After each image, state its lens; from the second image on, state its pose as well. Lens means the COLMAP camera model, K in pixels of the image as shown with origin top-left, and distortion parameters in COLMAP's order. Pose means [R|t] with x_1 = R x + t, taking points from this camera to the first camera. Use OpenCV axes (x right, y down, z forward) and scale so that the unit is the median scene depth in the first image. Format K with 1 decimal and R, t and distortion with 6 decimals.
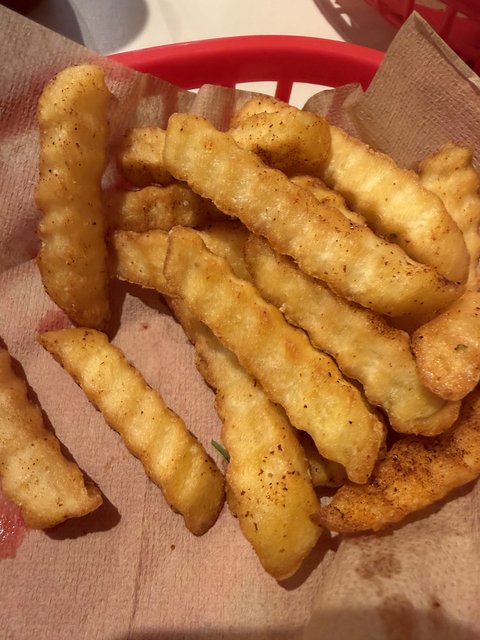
lens RADIAL K [[570.8, 0, 240.0], [0, 570.8, 320.0], [0, 0, 1]] dist [-0.006006, -0.003135]
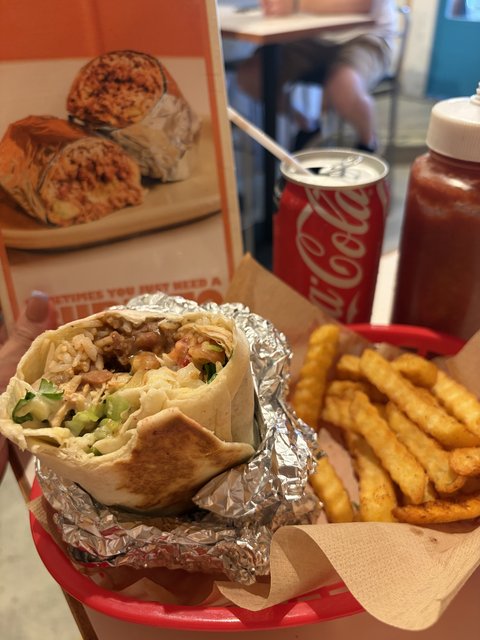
lens RADIAL K [[456.0, 0, 240.0], [0, 456.0, 320.0], [0, 0, 1]] dist [0.003209, -0.000493]
pose [[0.913339, 0.162440, -0.373398, 0.105849], [-0.303178, 0.883429, -0.357261, 0.426880], [0.271837, 0.439507, 0.856118, -0.965126]]
